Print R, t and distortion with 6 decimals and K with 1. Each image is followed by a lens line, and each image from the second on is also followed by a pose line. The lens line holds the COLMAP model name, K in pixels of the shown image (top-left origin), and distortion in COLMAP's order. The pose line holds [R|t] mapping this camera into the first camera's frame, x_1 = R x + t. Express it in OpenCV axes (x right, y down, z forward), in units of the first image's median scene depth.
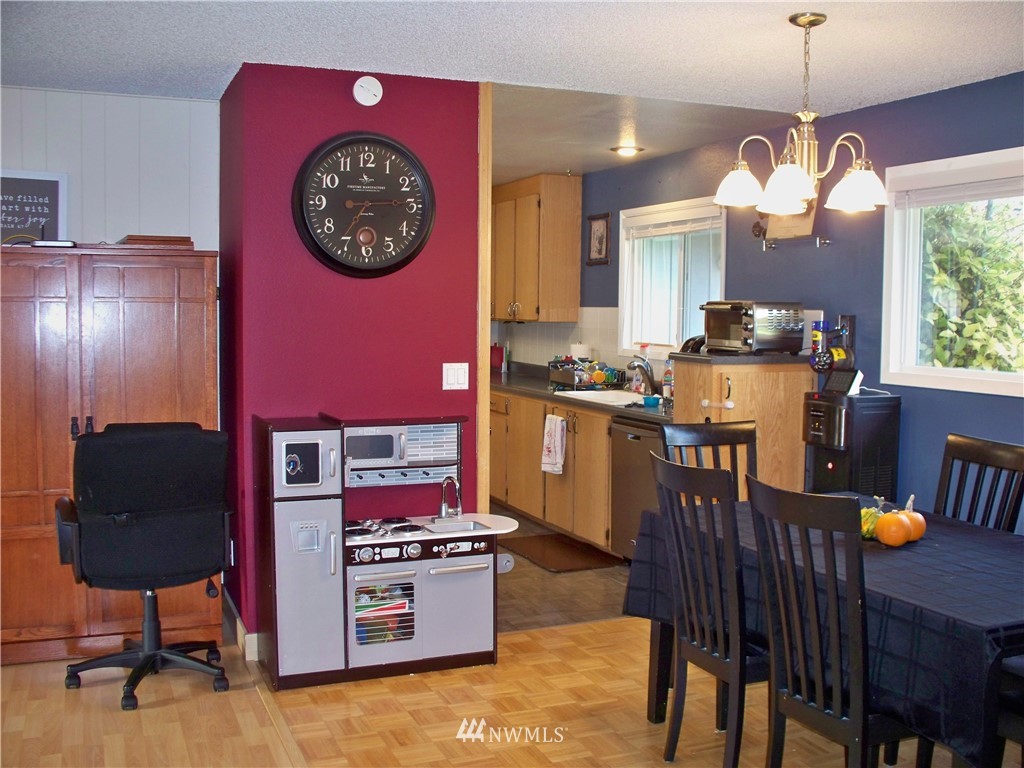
lens RADIAL K [[1068.8, 0, 515.5], [0, 1068.8, 390.3], [0, 0, 1]] dist [-0.194270, 0.226205]
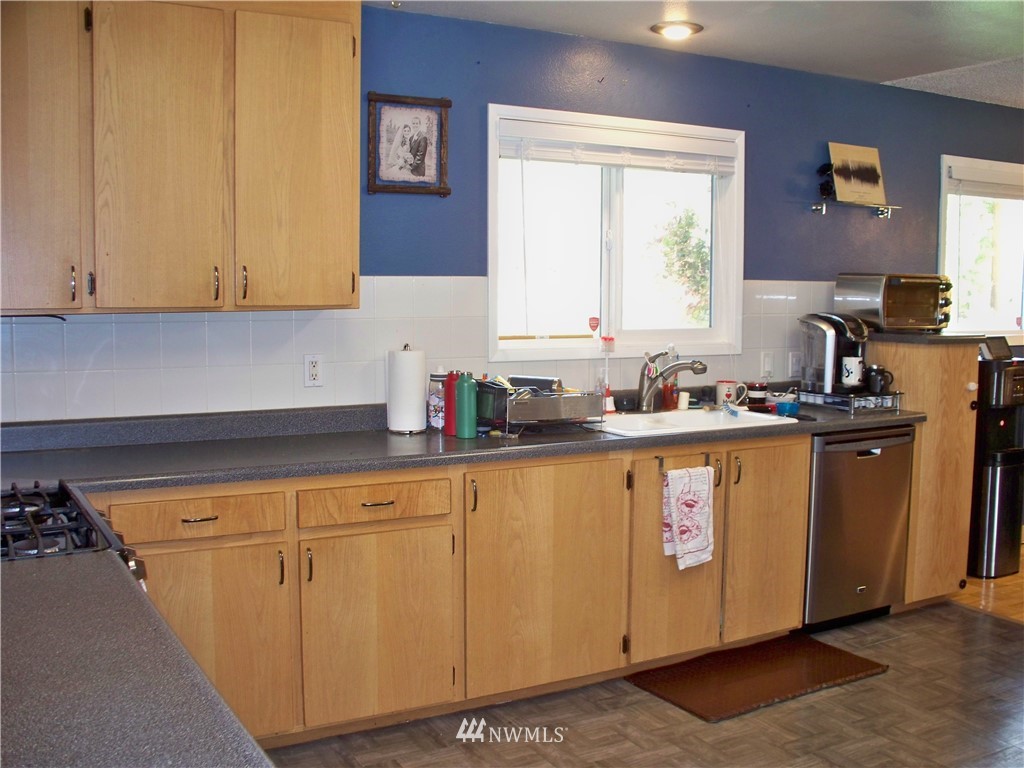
lens RADIAL K [[1068.8, 0, 515.5], [0, 1068.8, 390.3], [0, 0, 1]] dist [-0.194270, 0.226205]
pose [[-0.127349, -0.106598, 0.986113, -0.469207], [0.069969, 0.990766, 0.116137, -0.082950], [-0.989387, 0.083788, -0.118714, 1.065989]]
